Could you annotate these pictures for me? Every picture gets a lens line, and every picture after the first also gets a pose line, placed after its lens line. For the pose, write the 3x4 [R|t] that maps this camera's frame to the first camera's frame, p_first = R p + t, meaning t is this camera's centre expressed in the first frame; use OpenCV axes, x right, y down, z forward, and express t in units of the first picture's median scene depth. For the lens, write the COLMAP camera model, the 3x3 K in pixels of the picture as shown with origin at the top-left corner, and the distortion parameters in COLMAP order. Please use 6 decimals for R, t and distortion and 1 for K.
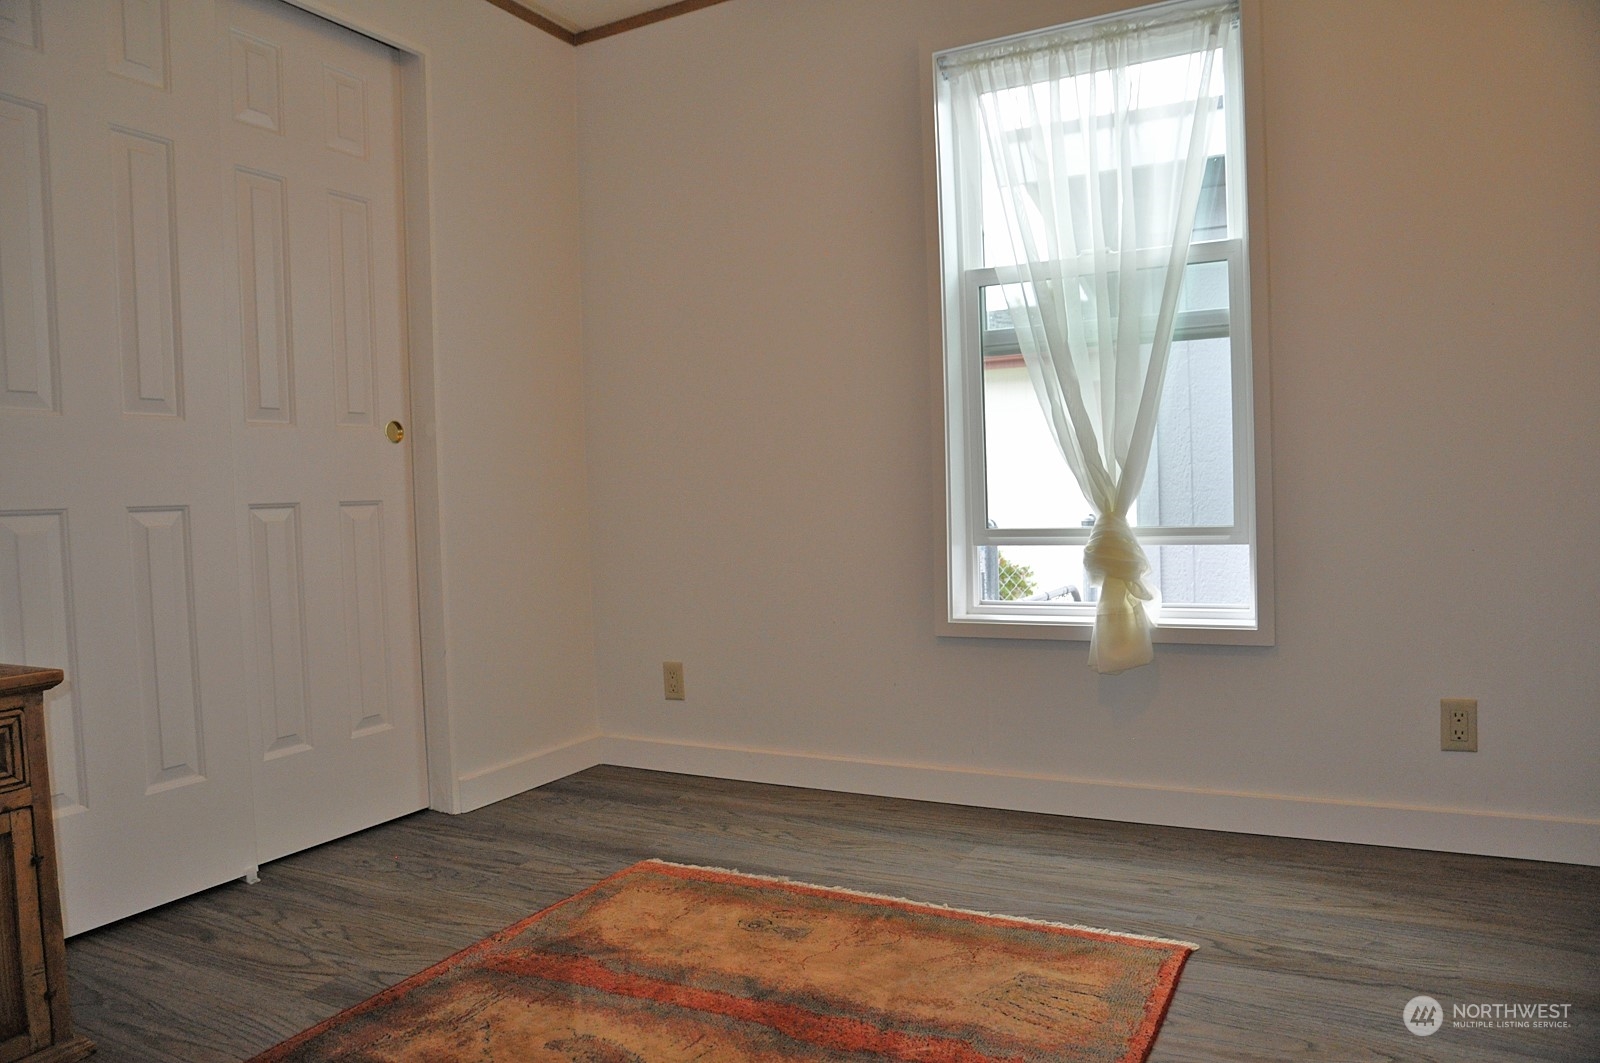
lens RADIAL K [[1085.4, 0, 795.4], [0, 1085.4, 554.9], [0, 0, 1]] dist [-0.120992, 0.079729]
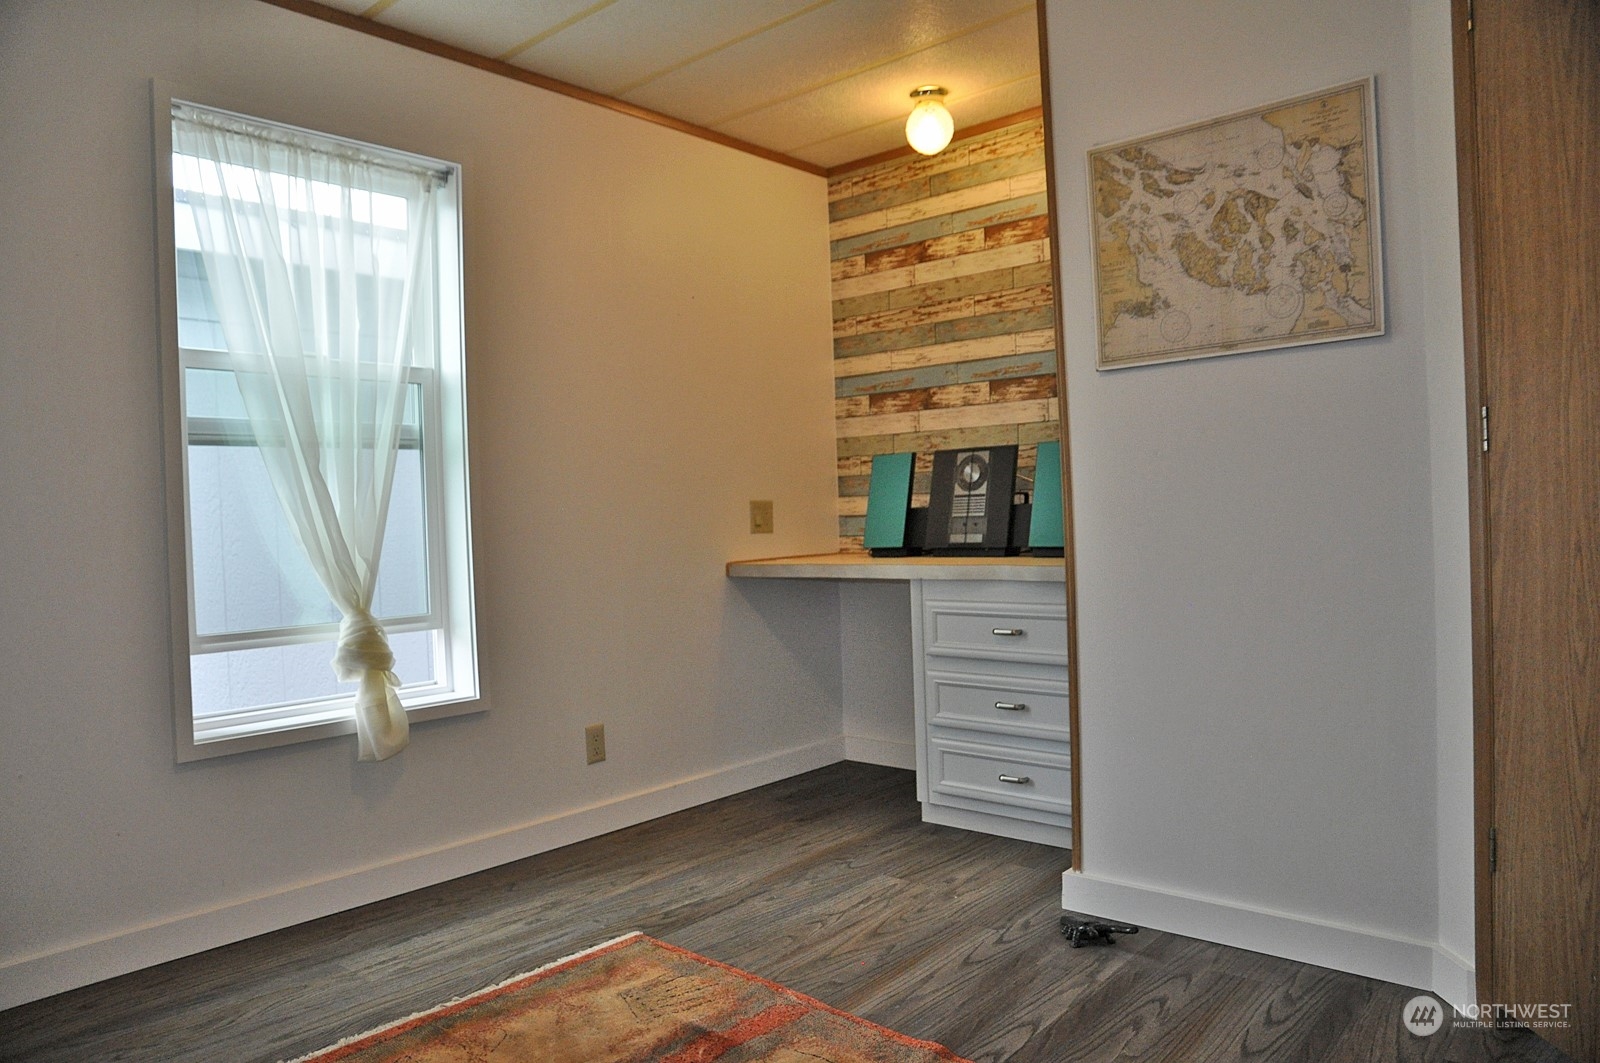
lens RADIAL K [[1085.4, 0, 795.4], [0, 1085.4, 554.9], [0, 0, 1]] dist [-0.120992, 0.079729]
pose [[0.221584, -0.010059, 0.975089, -0.698321], [0.076354, 0.997056, -0.007066, -0.058183], [-0.972147, 0.076018, 0.221700, 0.389050]]
